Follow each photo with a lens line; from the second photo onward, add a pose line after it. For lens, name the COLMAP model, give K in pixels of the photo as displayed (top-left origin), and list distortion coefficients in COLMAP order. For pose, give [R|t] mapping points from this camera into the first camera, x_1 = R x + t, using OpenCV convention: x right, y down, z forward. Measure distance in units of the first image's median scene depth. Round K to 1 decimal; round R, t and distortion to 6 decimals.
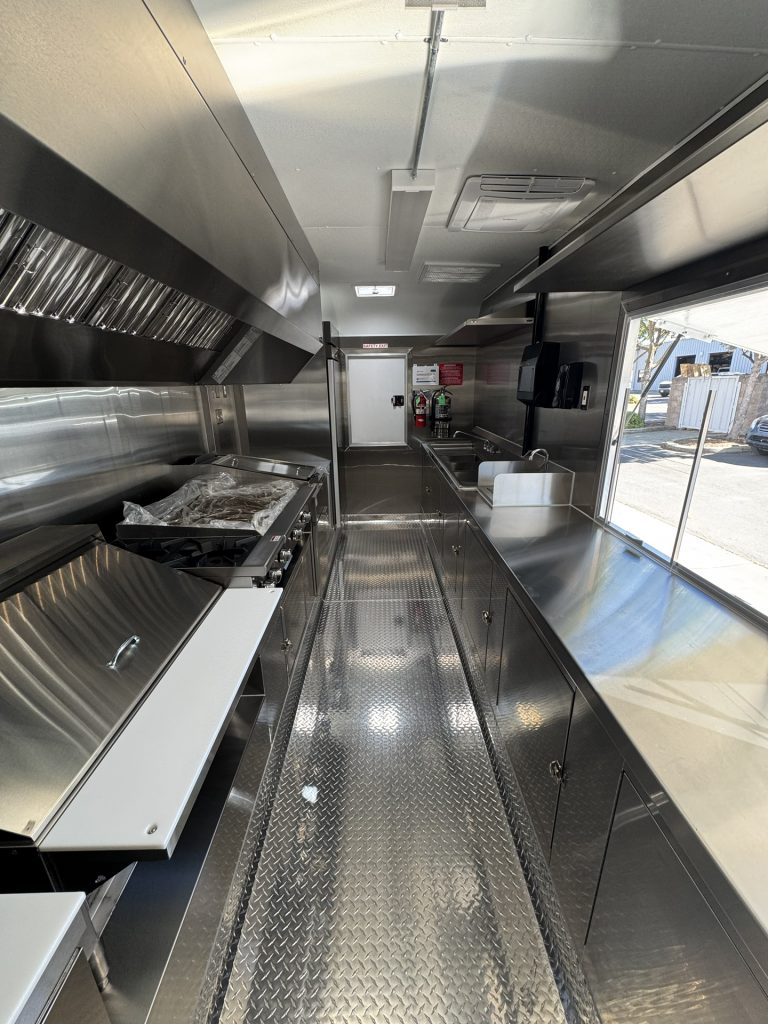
lens RADIAL K [[407.6, 0, 384.3], [0, 407.6, 513.3], [0, 0, 1]] dist [0.000308, -0.000003]
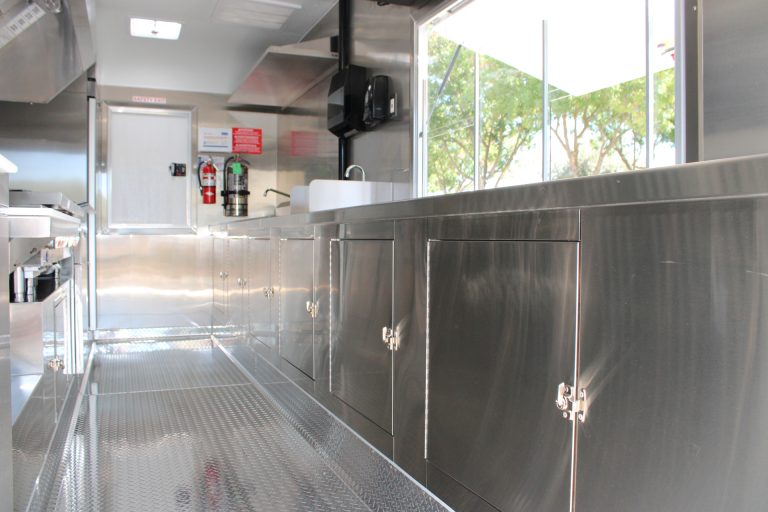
lens RADIAL K [[634.2, 0, 385.8], [0, 634.2, 253.1], [0, 0, 1]] dist [-0.154303, 0.125750]
pose [[0.924794, 0.008091, 0.380381, -0.061768], [0.099355, 0.959947, -0.261973, 0.271117], [-0.367266, 0.280064, 0.886950, -0.150758]]
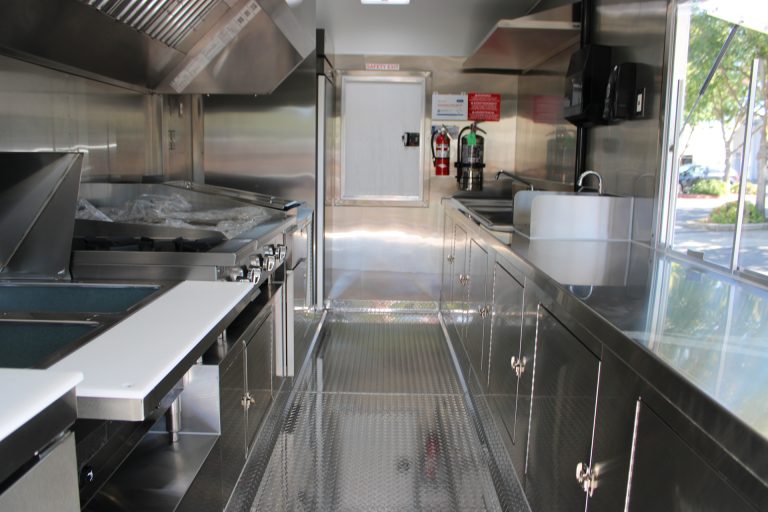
lens RADIAL K [[634.2, 0, 387.0], [0, 634.2, 255.1], [0, 0, 1]] dist [-0.154303, 0.125750]
pose [[0.999344, 0.035715, -0.006000, 0.006059], [-0.036213, 0.987352, -0.154349, 0.128773], [0.000412, 0.154465, 0.987998, -0.092306]]
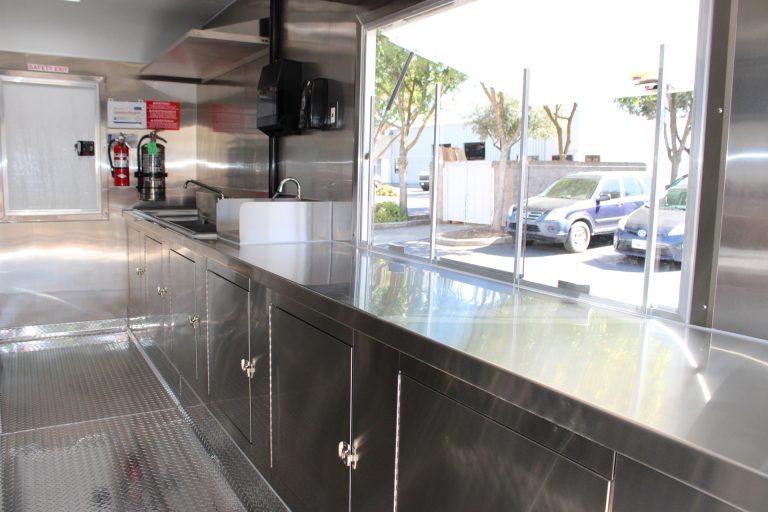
lens RADIAL K [[634.2, 0, 386.9], [0, 634.2, 255.7], [0, 0, 1]] dist [-0.154303, 0.125750]
pose [[0.867214, -0.030773, 0.496983, -0.055971], [0.117316, 0.982618, -0.143868, 0.132875], [-0.483917, 0.183069, 0.855751, -0.100270]]
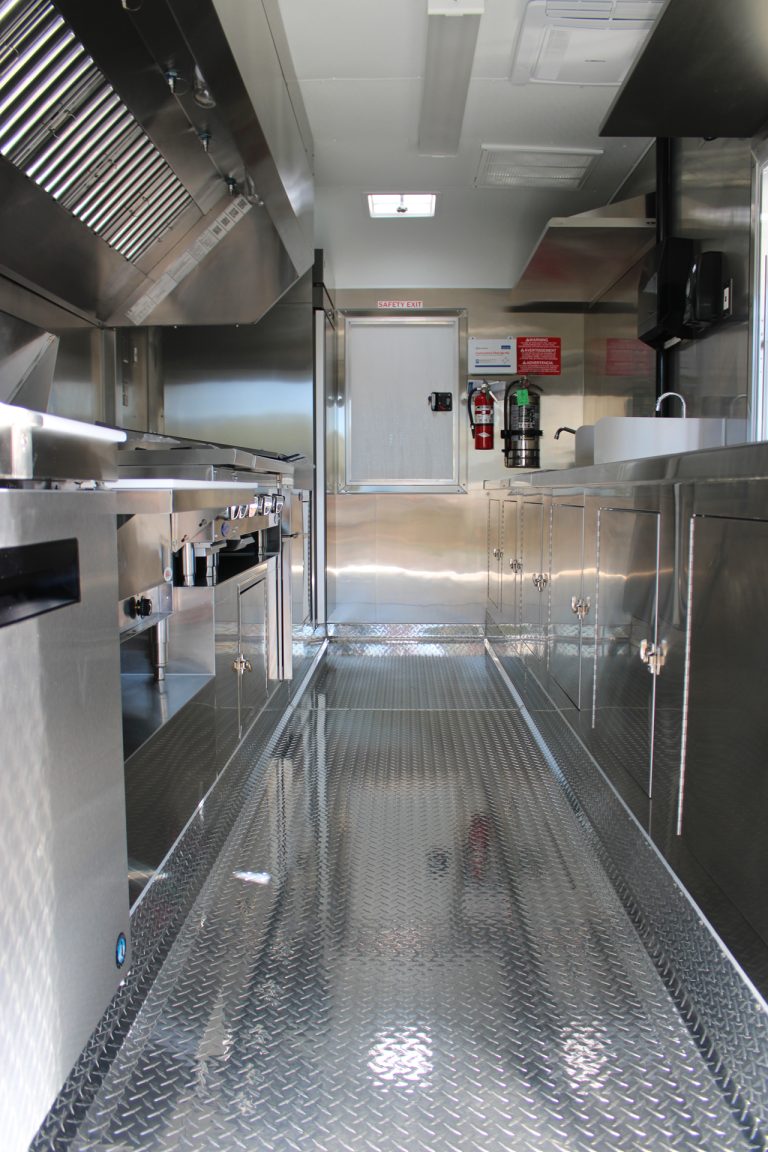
lens RADIAL K [[951.3, 0, 380.8], [0, 951.3, 579.0], [0, 0, 1]] dist [-0.154303, 0.125750]
pose [[0.999203, 0.017263, -0.036004, 0.004674], [-0.024569, 0.976614, -0.213591, 0.275957], [0.031475, 0.214305, 0.976260, -0.199943]]
